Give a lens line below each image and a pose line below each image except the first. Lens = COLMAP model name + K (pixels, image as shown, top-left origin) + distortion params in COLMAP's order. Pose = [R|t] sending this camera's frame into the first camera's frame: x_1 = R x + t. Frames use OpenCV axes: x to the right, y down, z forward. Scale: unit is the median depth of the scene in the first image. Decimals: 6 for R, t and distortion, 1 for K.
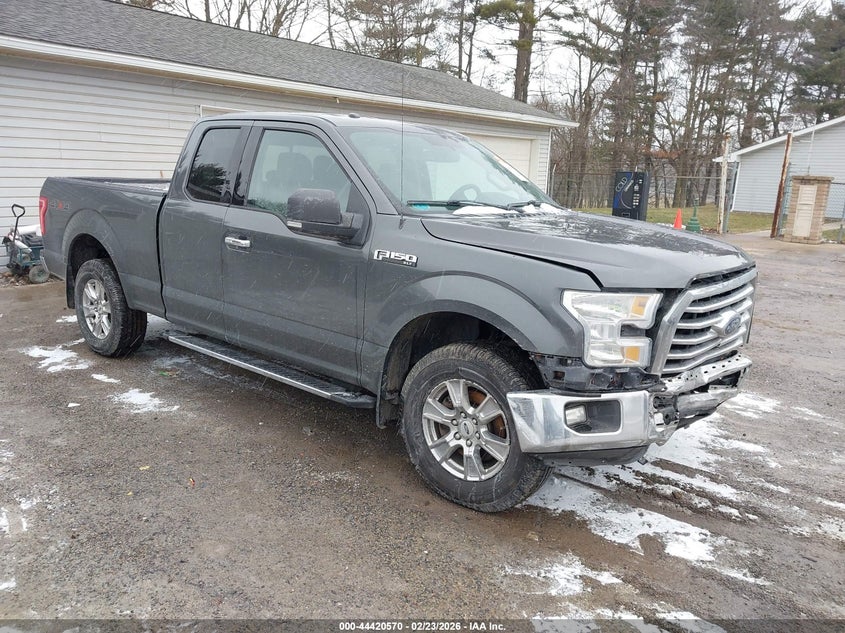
lens RADIAL K [[669.4, 0, 422.5], [0, 669.4, 316.5], [0, 0, 1]] dist [0.093840, -0.000554]
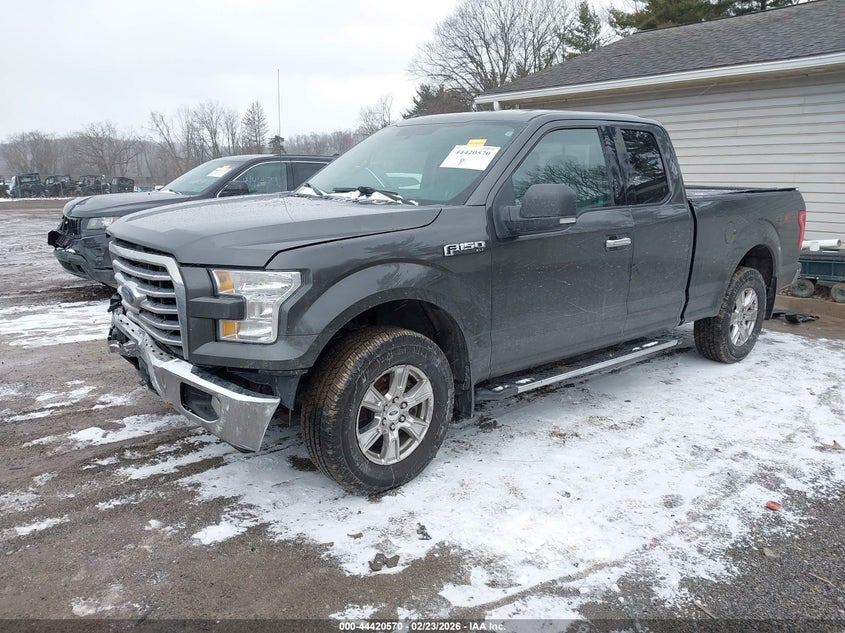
lens RADIAL K [[669.4, 0, 422.5], [0, 669.4, 316.5], [0, 0, 1]] dist [0.093840, -0.000554]
pose [[-0.207696, 0.138163, -0.968387, 1.302448], [-0.235409, 0.953820, 0.186575, -0.238634], [0.949445, 0.266717, -0.165580, 1.531086]]
